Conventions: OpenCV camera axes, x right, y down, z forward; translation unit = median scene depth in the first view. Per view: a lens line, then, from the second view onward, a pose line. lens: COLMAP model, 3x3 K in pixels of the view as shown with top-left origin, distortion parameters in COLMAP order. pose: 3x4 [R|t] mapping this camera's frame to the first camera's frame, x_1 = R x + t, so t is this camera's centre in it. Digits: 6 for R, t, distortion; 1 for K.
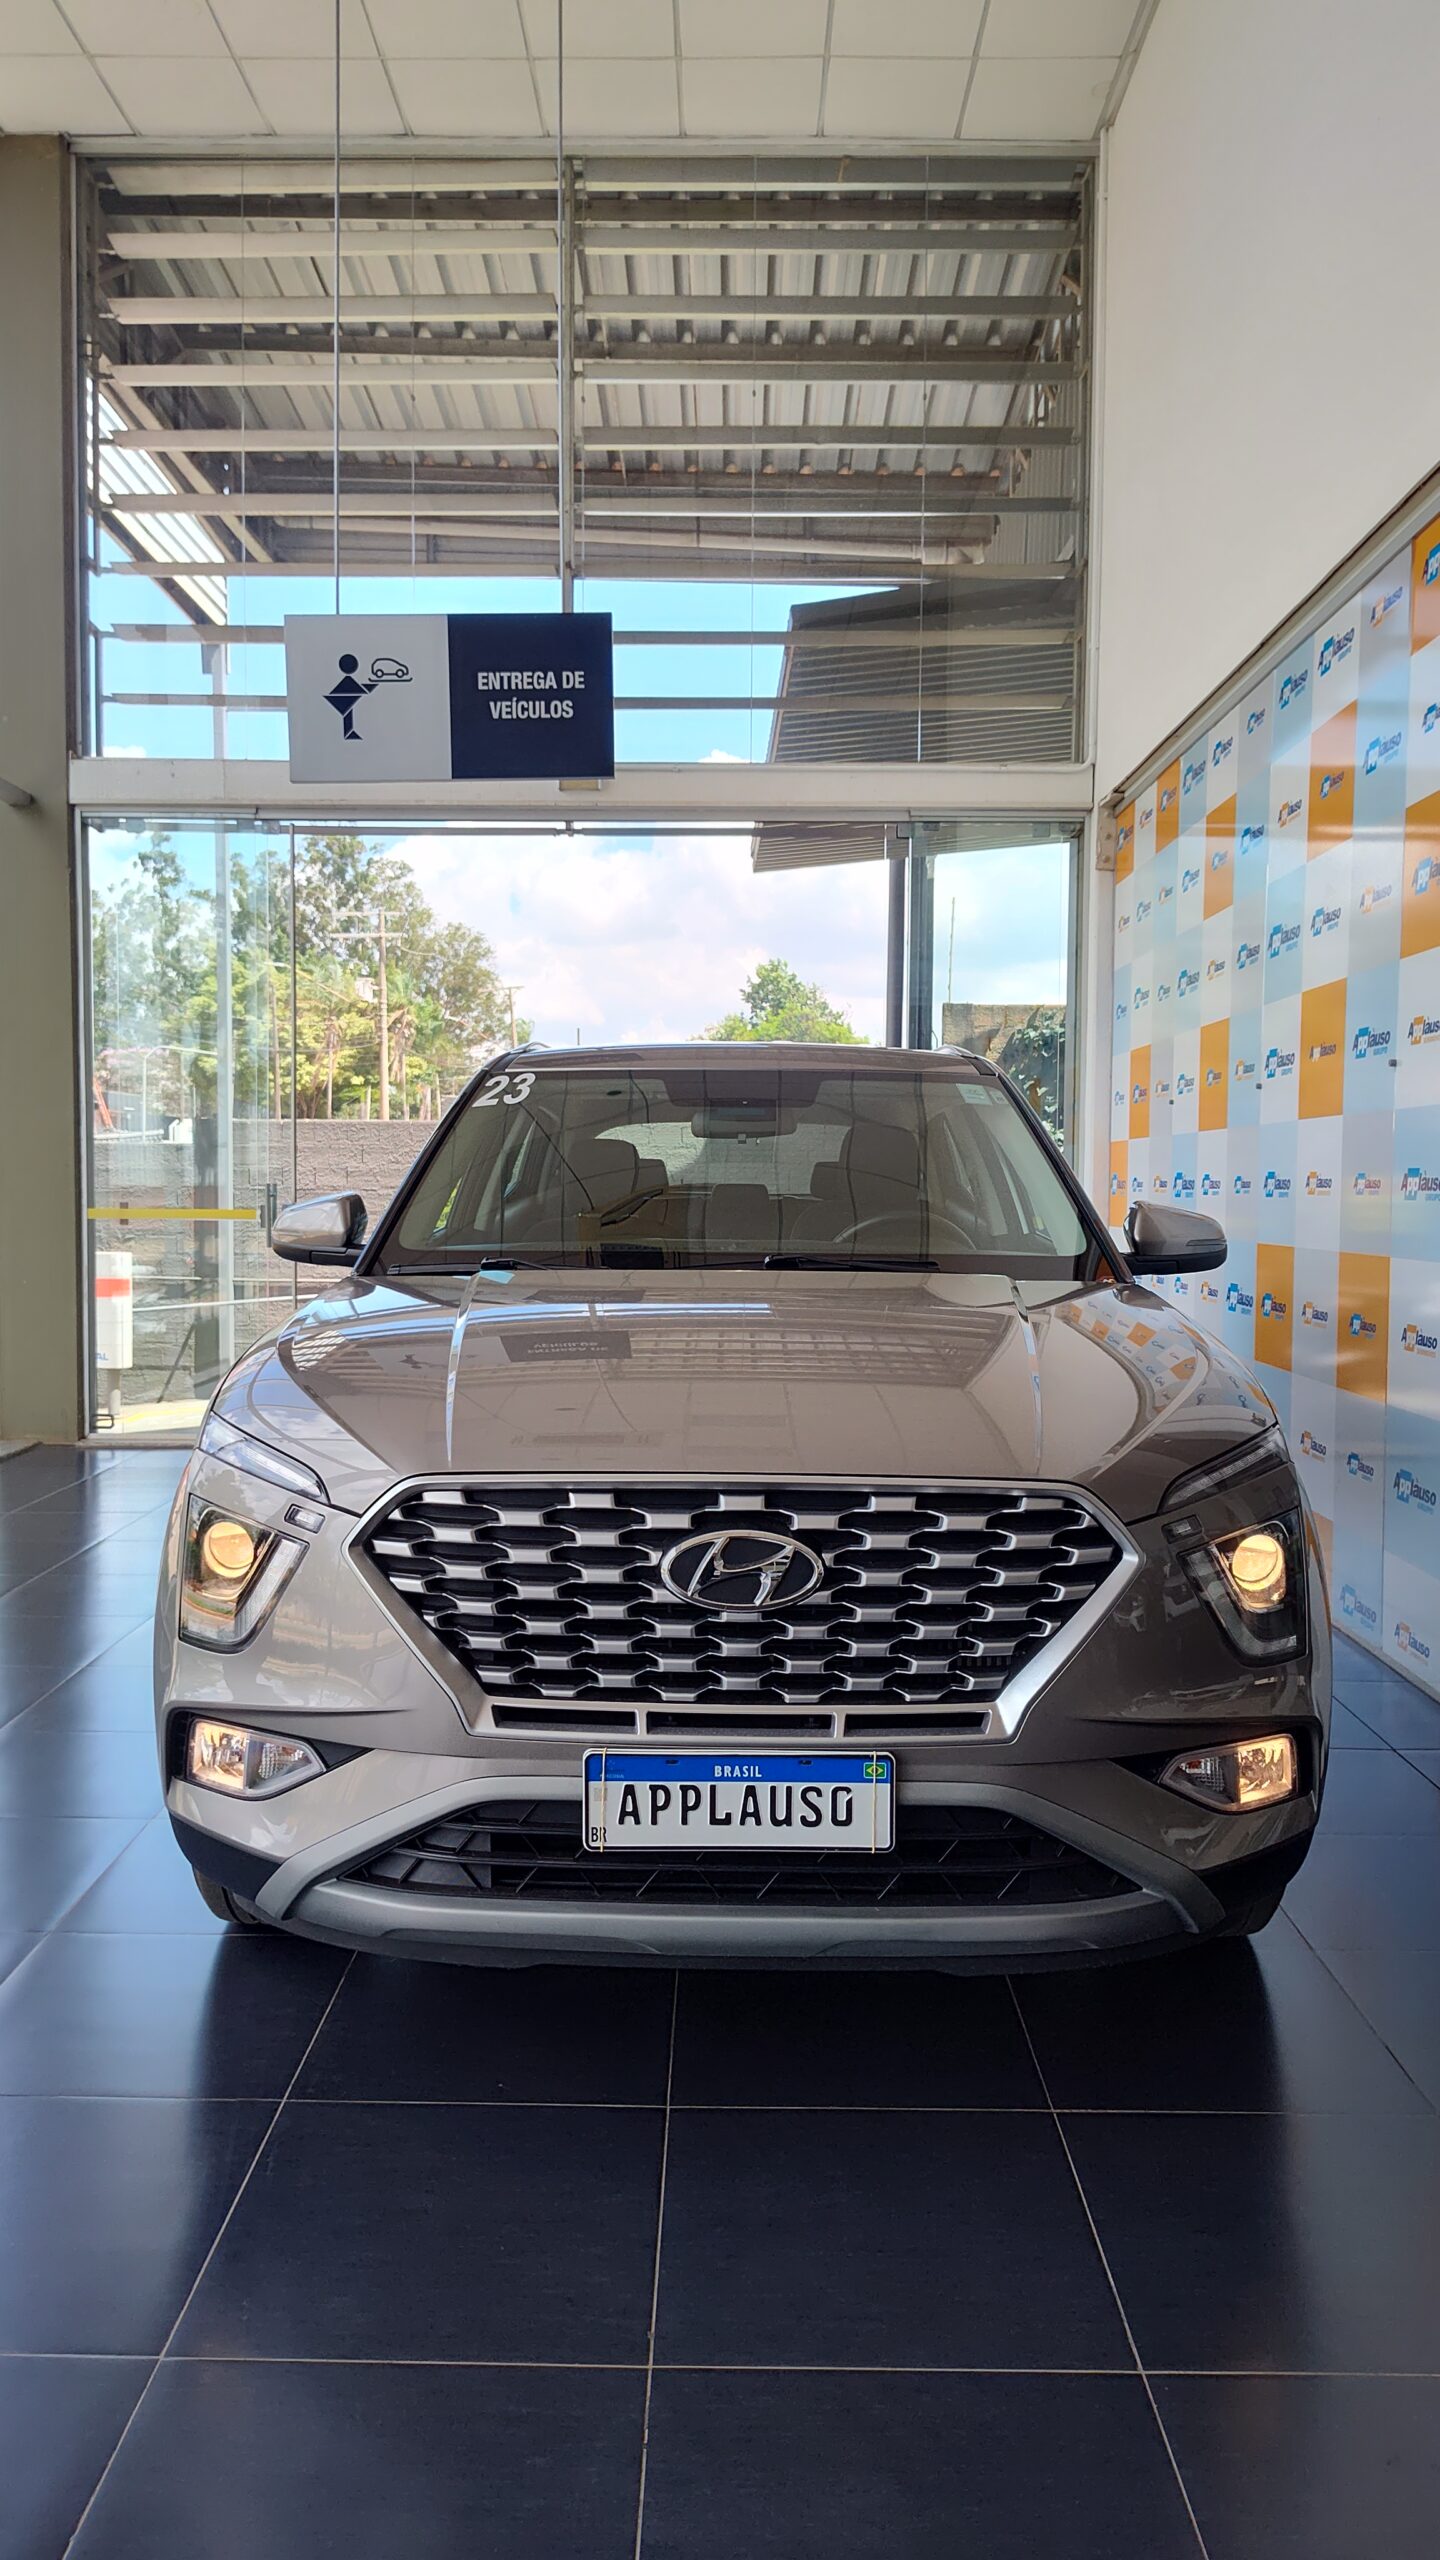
lens RADIAL K [[1734.4, 0, 680.6], [0, 1734.4, 1278.1], [0, 0, 1]] dist [0.029963, -0.053803]
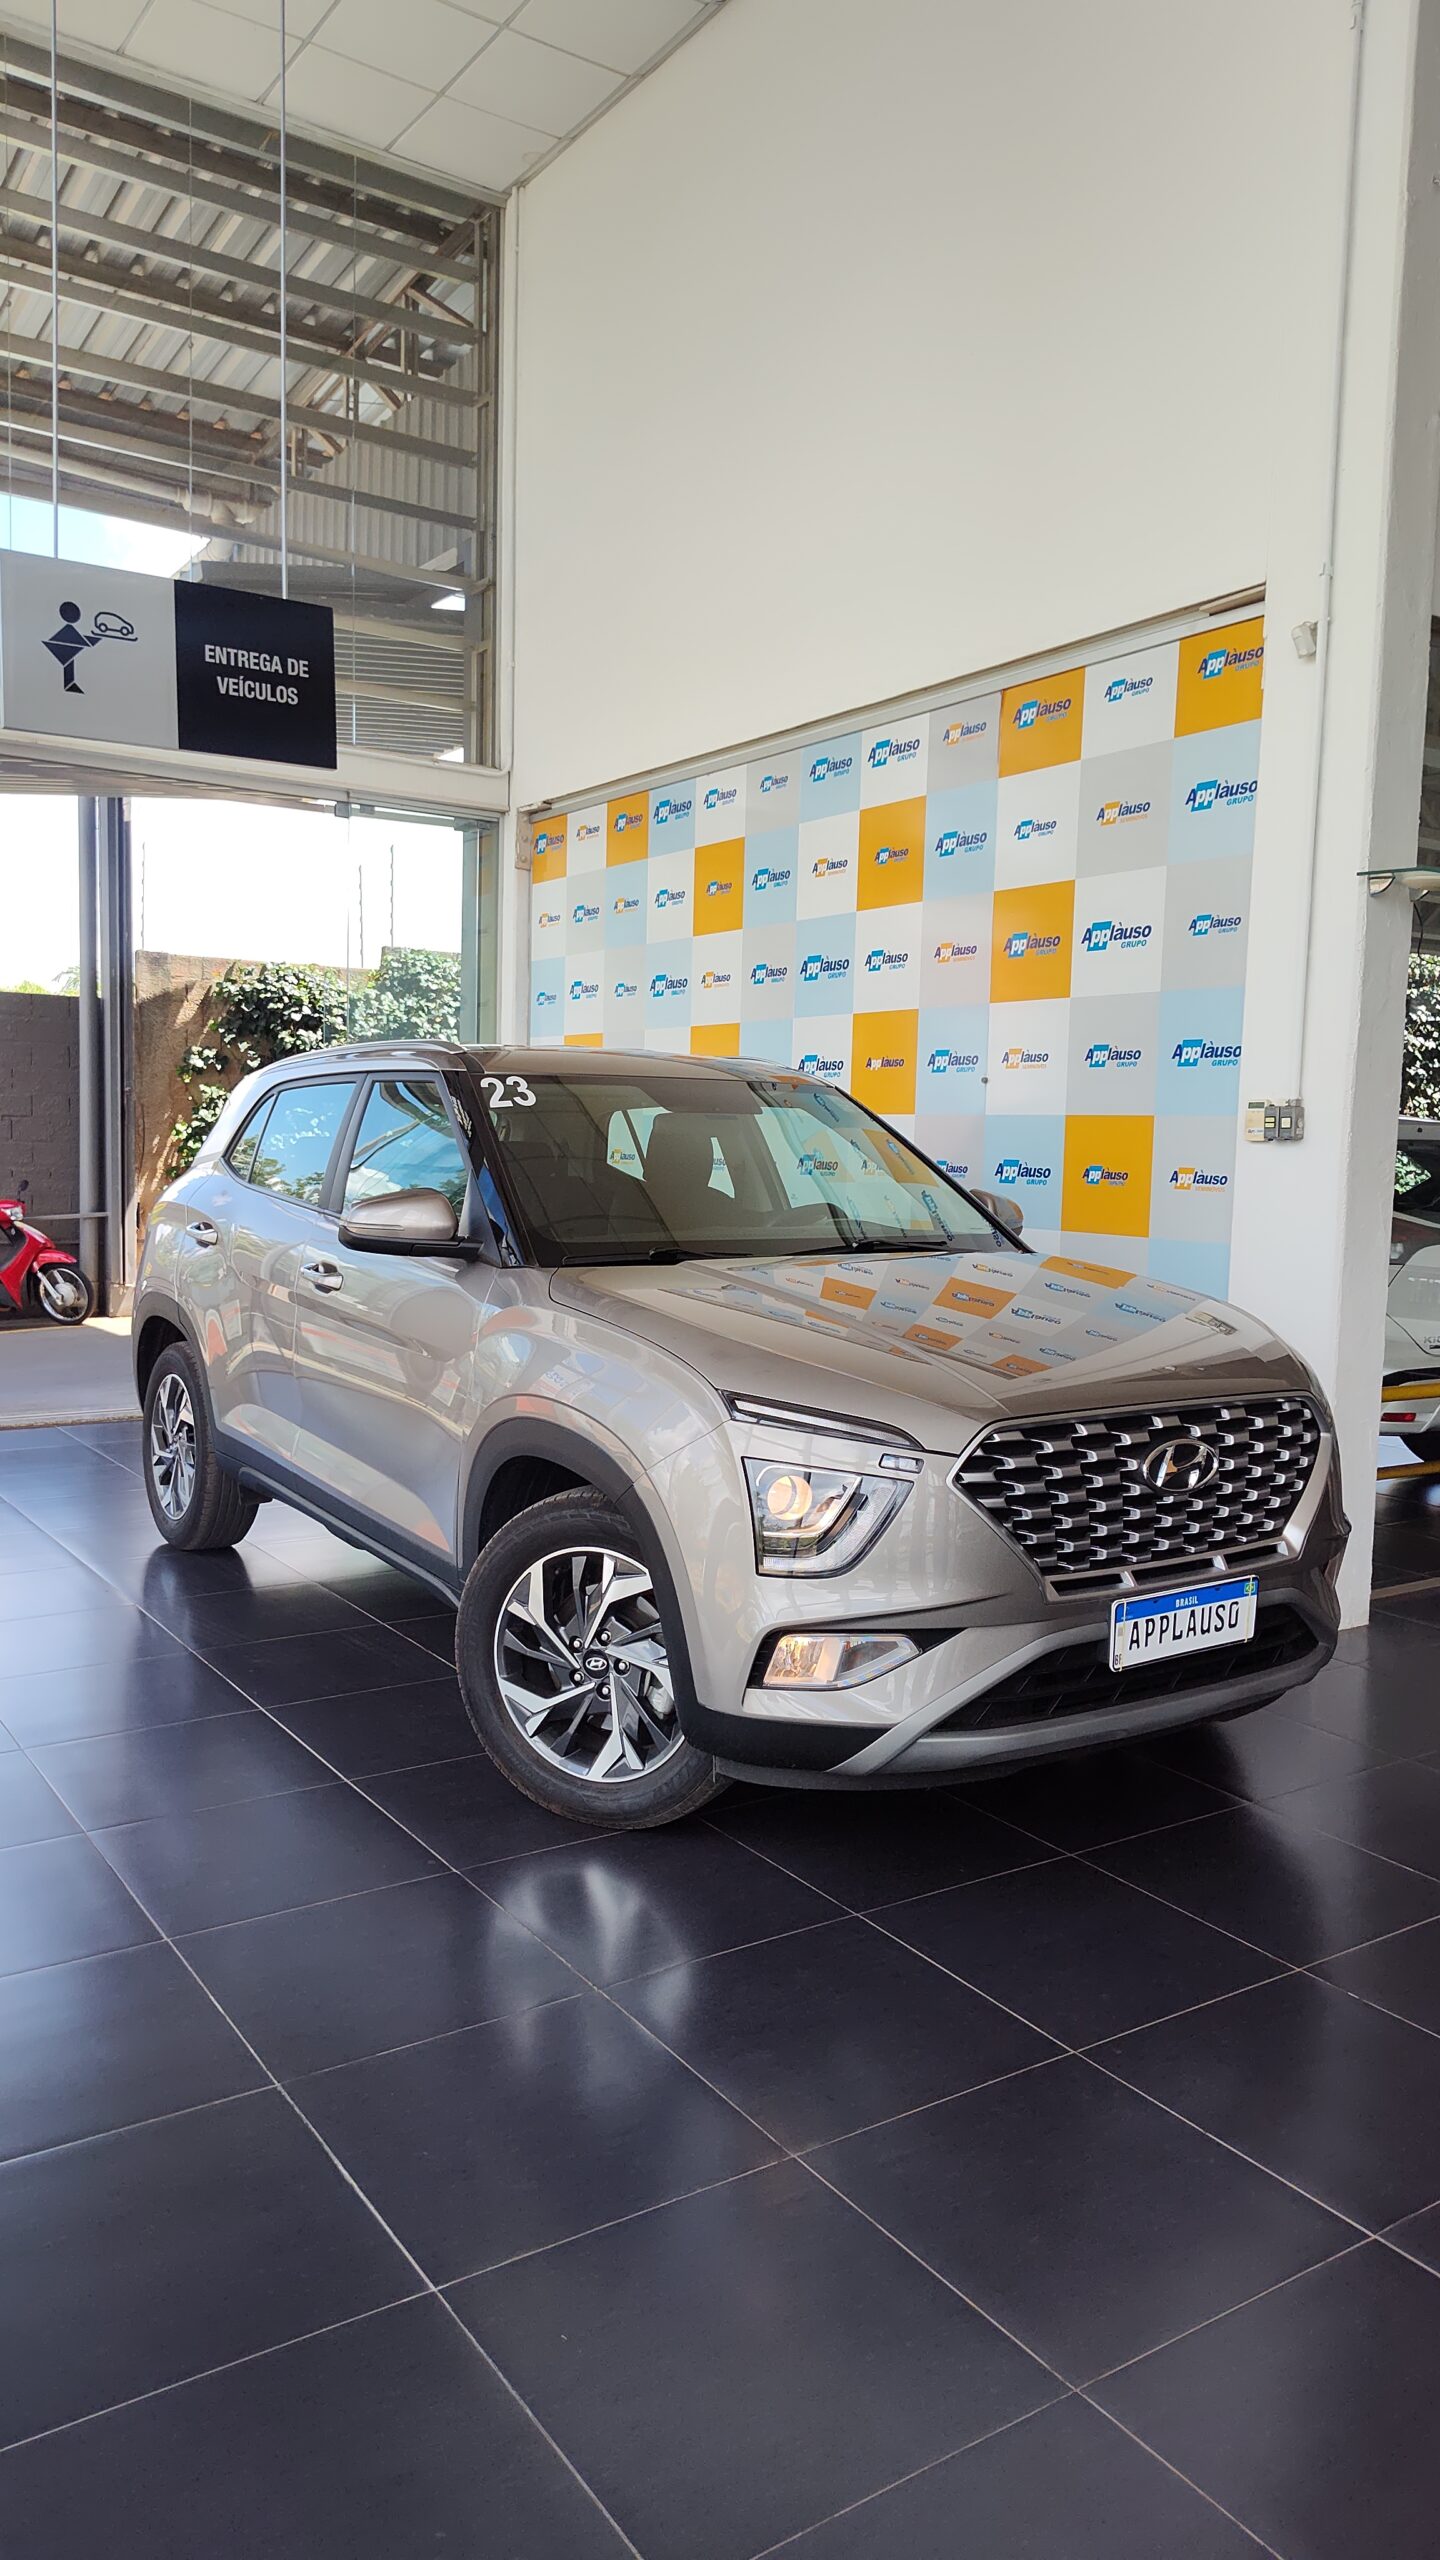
lens RADIAL K [[1734.4, 0, 698.2], [0, 1734.4, 1297.2], [0, 0, 1]] dist [0.029963, -0.053803]
pose [[0.821033, -0.041184, 0.569393, -0.645616], [0.014516, 0.998578, 0.051295, -0.032312], [-0.570696, -0.033850, 0.820463, 0.017453]]
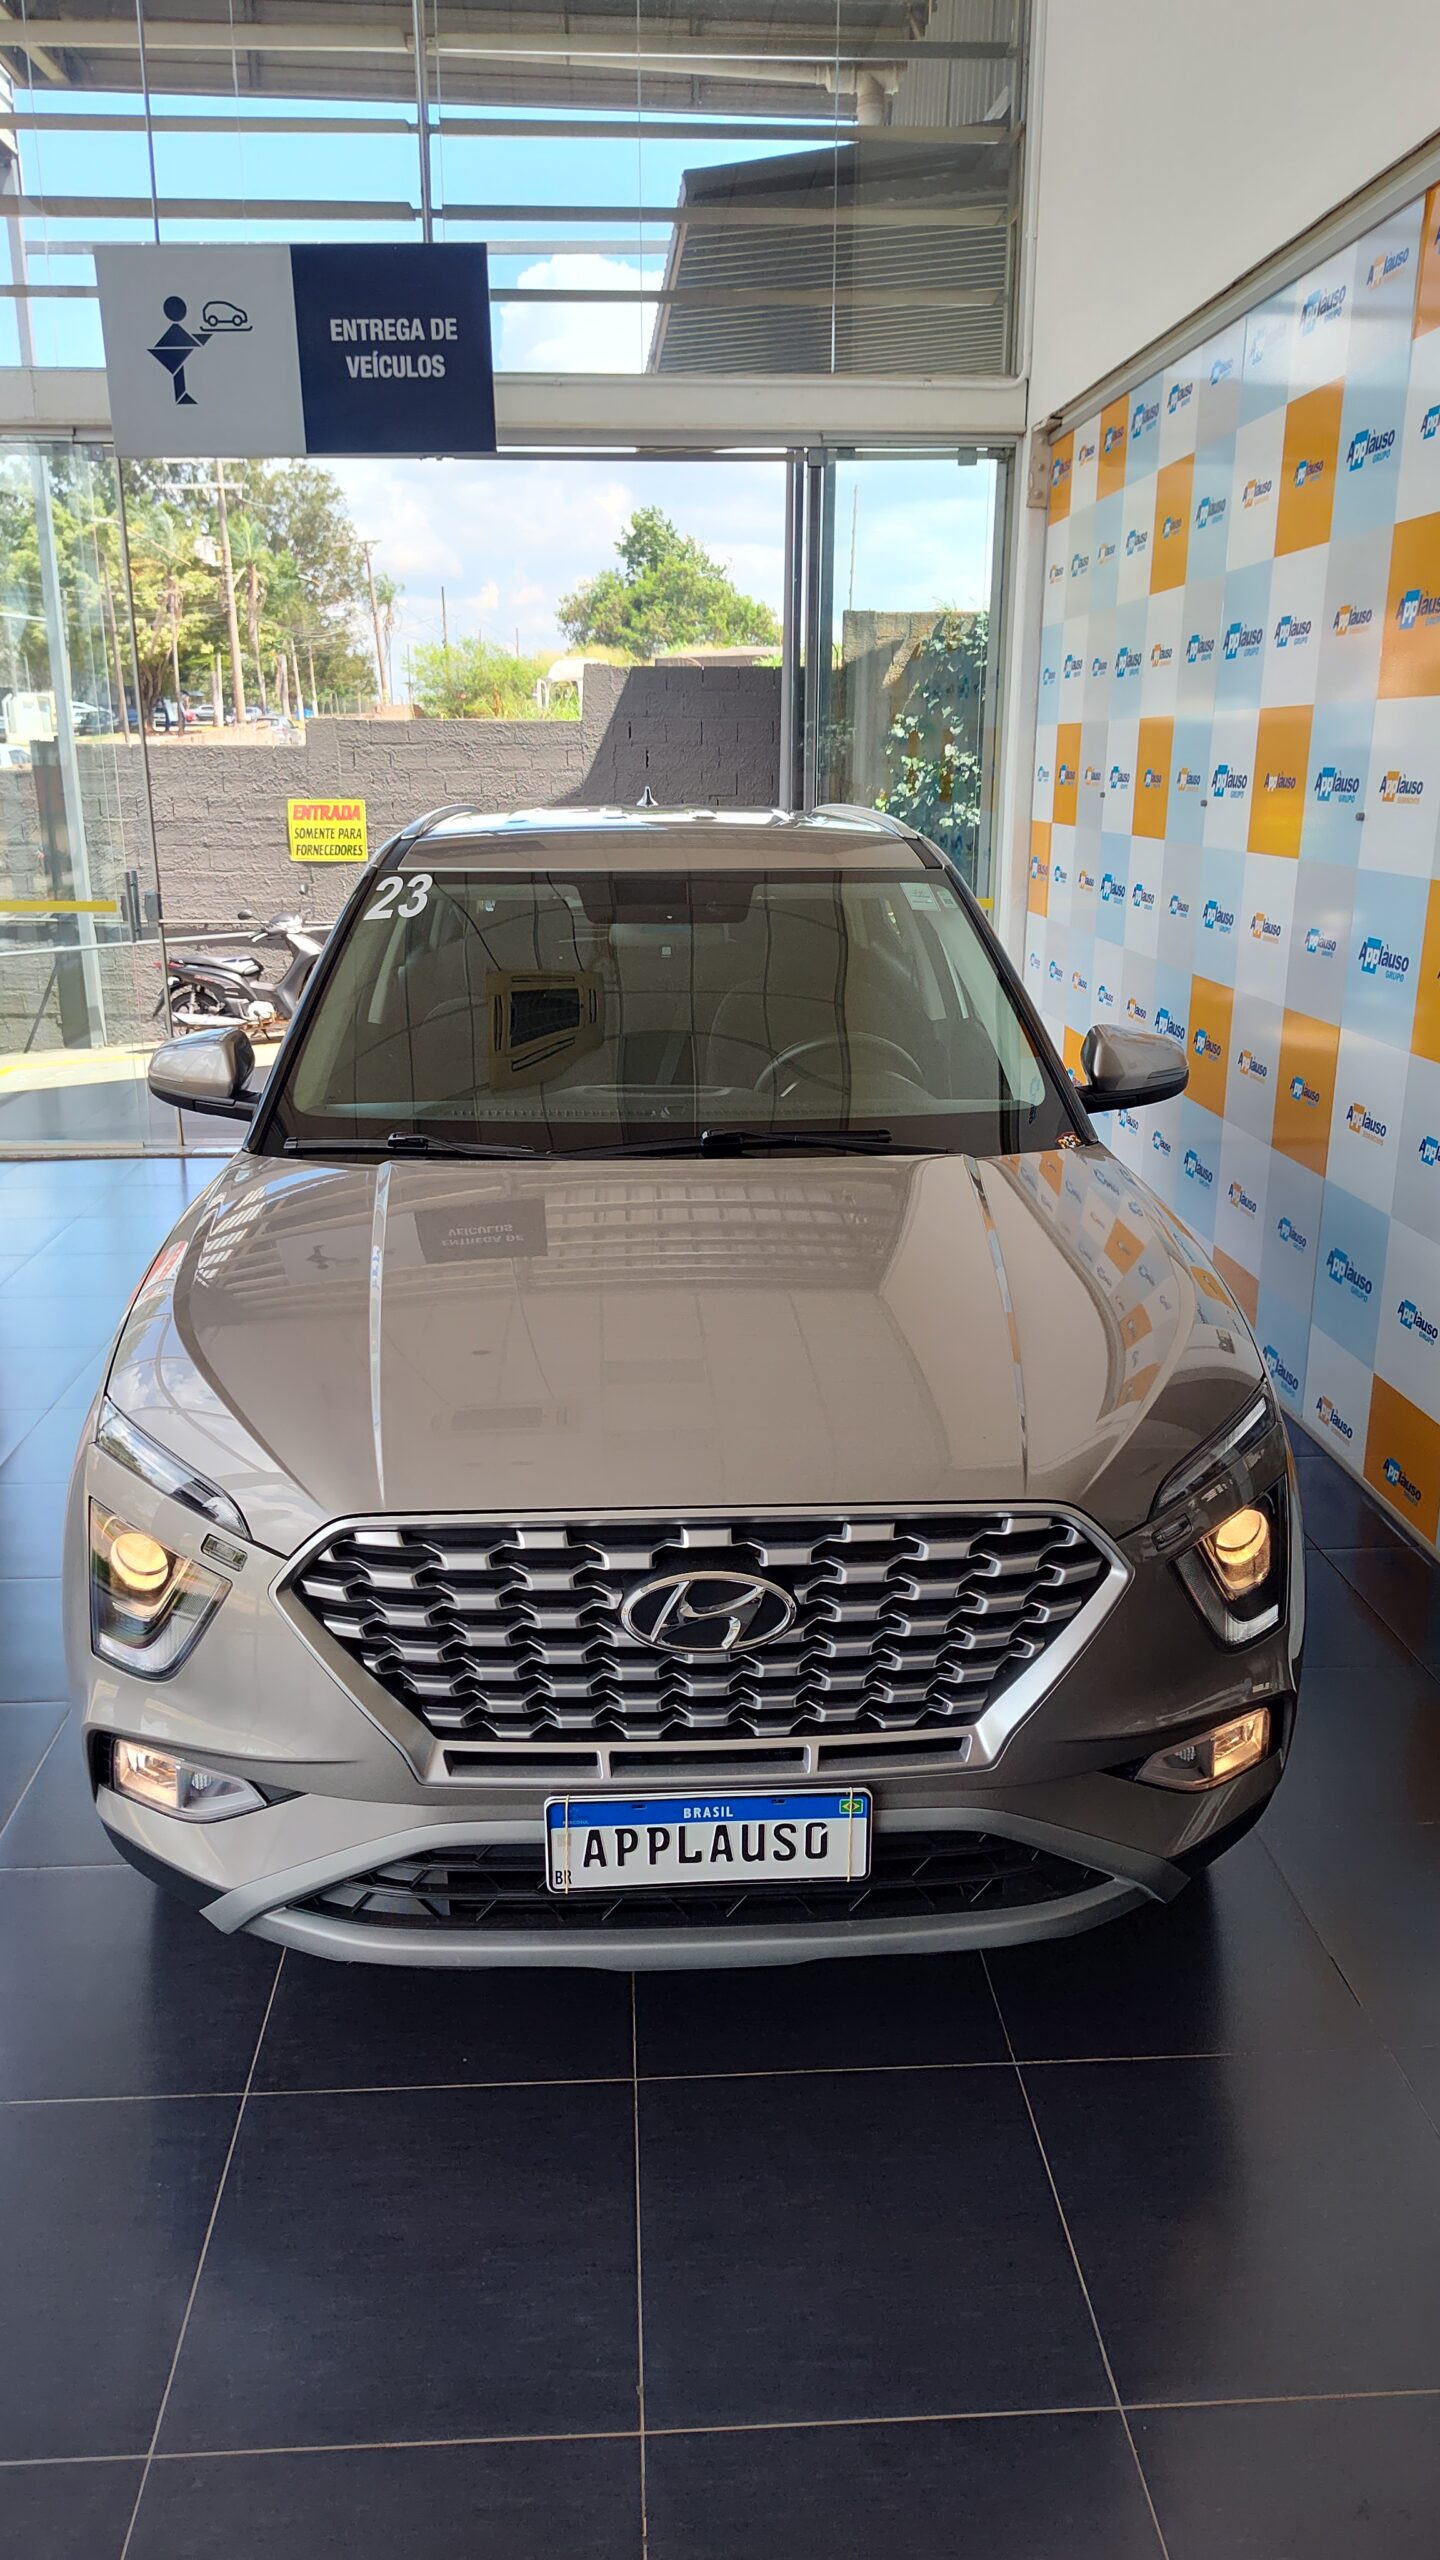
lens RADIAL K [[1734.4, 0, 683.1], [0, 1734.4, 1276.7], [0, 0, 1]] dist [0.029963, -0.053803]
pose [[0.997548, -0.030103, 0.063176, -0.018035], [0.014489, 0.972032, 0.234400, -0.127148], [-0.068465, -0.232910, 0.970085, 0.082242]]
